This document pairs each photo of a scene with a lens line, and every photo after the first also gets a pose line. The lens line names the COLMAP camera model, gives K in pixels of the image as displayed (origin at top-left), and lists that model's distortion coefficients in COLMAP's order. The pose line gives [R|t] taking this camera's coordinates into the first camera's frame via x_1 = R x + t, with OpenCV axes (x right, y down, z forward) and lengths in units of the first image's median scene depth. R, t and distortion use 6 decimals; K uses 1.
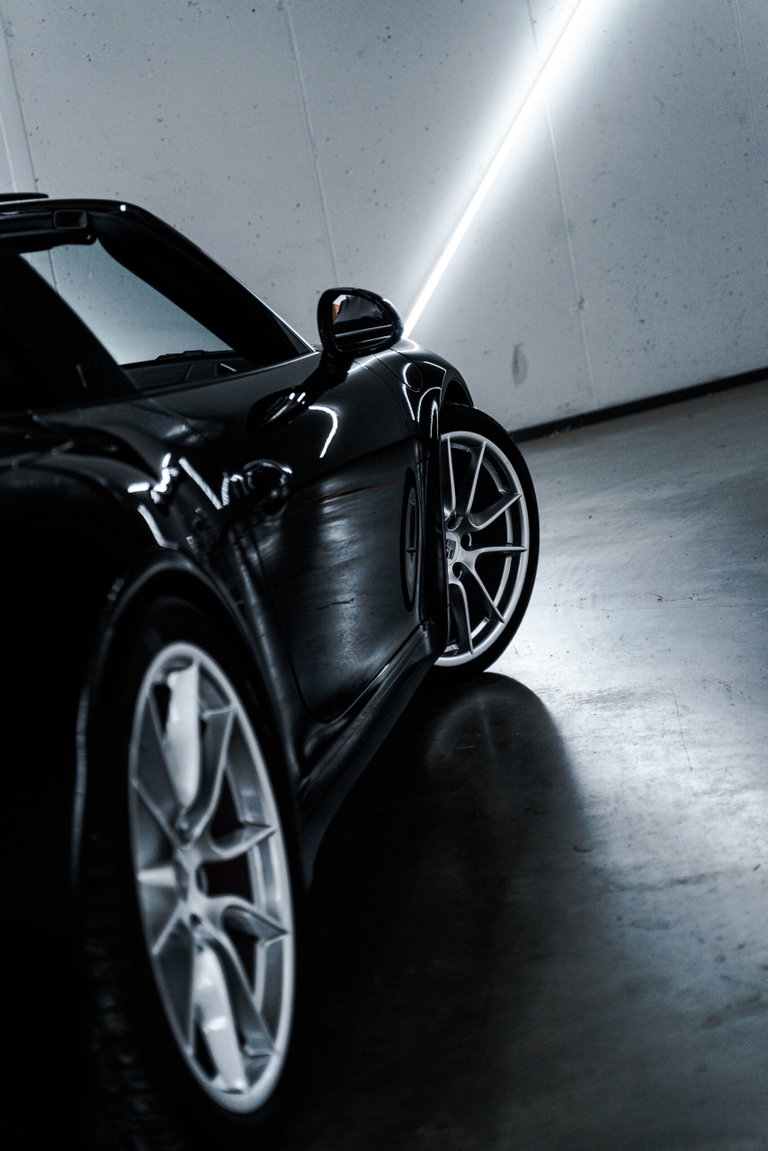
lens RADIAL K [[2038.7, 0, 384.0], [0, 2038.7, 575.5], [0, 0, 1]] dist [-0.009803, -0.041441]
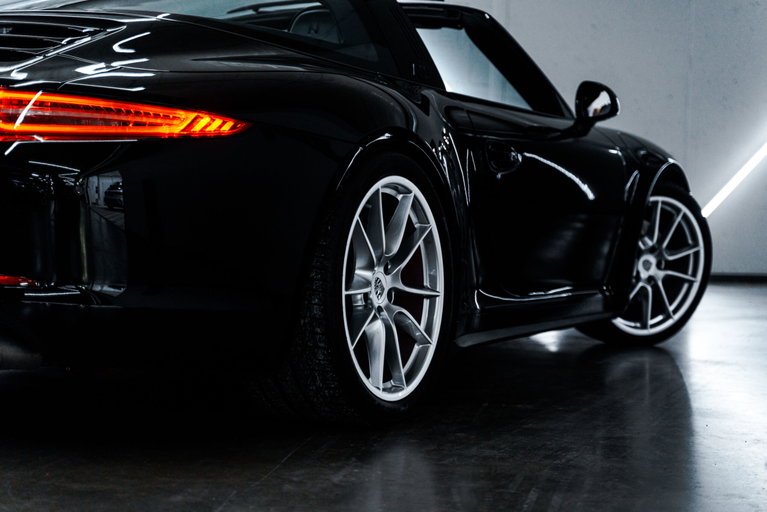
lens RADIAL K [[1540.2, 0, 383.5], [0, 1540.2, 256.0], [0, 0, 1]] dist [-0.015638, 0.011930]
pose [[0.938459, 0.214308, -0.270864, 0.167685], [-0.241118, 0.968003, -0.069513, 0.118035], [0.247300, 0.130545, 0.960105, -0.261292]]
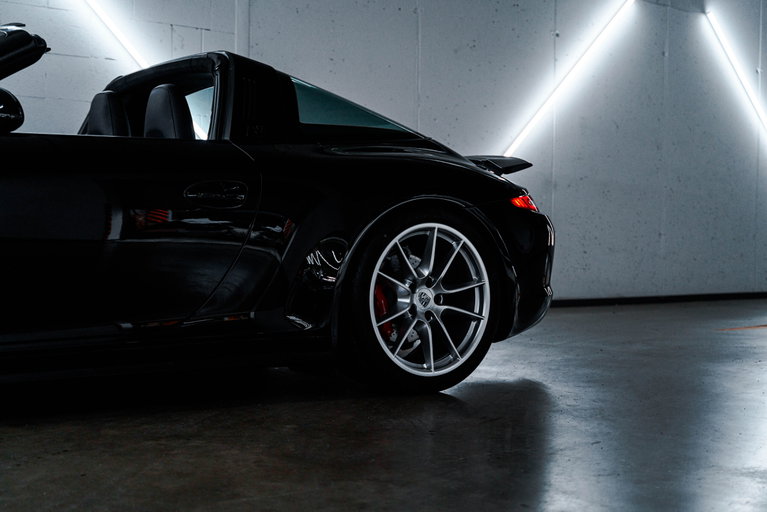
lens RADIAL K [[1036.7, 0, 383.5], [0, 1036.7, 256.0], [0, 0, 1]] dist [0.007386, 0.000896]
pose [[0.979899, 0.197215, 0.030080, -0.106345], [-0.191351, 0.971791, -0.137866, 0.043346], [-0.056421, 0.129339, 0.989994, 0.388056]]
